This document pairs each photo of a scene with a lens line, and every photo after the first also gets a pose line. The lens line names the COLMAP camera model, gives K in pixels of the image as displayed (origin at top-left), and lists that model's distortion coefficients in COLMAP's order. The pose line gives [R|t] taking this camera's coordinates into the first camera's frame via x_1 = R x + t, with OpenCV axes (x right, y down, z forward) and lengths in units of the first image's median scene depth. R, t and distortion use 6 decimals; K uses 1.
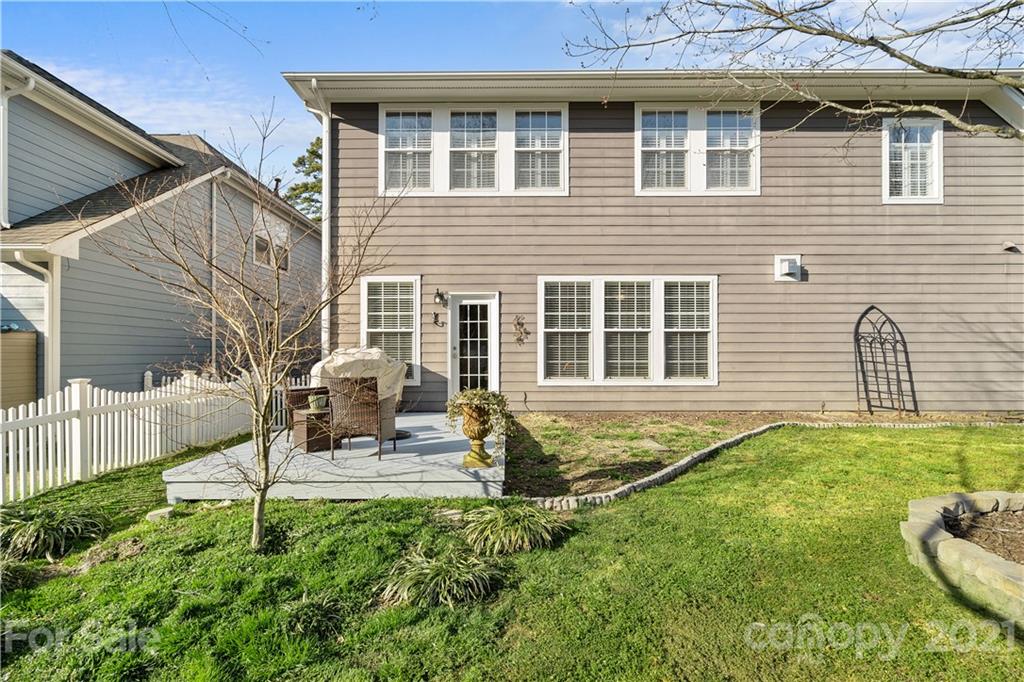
lens RADIAL K [[470.5, 0, 514.8], [0, 470.5, 344.7], [0, 0, 1]] dist [0.018982, -0.000097]
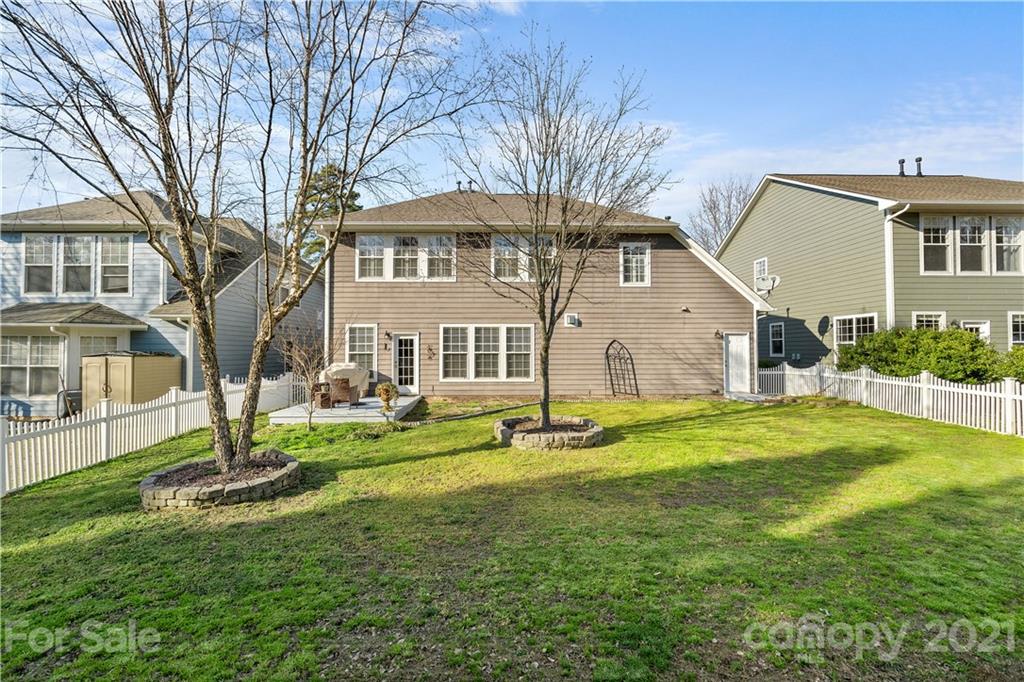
lens RADIAL K [[470.5, 0, 514.8], [0, 470.5, 344.7], [0, 0, 1]] dist [0.018982, -0.000097]
pose [[0.999941, -0.000617, 0.010885, 0.328595], [0.000642, 0.999997, -0.002306, -0.058021], [-0.010884, 0.002313, 0.999938, -0.892257]]
